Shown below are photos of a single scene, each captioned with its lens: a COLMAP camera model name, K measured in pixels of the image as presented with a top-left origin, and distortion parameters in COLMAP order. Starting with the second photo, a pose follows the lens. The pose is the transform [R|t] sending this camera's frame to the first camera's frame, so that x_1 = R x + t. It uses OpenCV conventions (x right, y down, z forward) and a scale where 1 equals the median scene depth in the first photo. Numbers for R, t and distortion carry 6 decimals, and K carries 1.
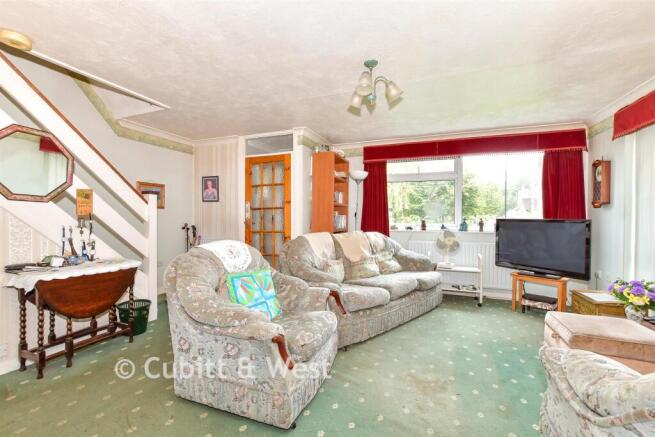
lens RADIAL K [[280.3, 0, 327.5], [0, 280.3, 218.5], [0, 0, 1]] dist [-0.000326, -0.000078]
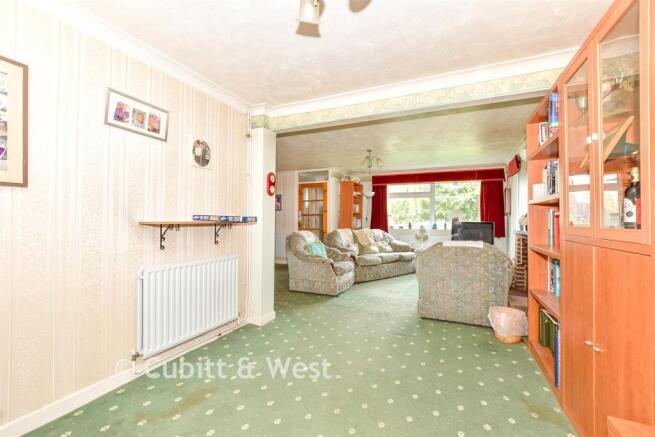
lens RADIAL K [[280.3, 0, 327.5], [0, 280.3, 218.5], [0, 0, 1]] dist [-0.000326, -0.000078]
pose [[0.997440, 0.002827, -0.071451, -0.009296], [-0.003758, 0.999910, -0.012905, 0.006004], [0.071408, 0.013141, 0.997361, -0.659204]]
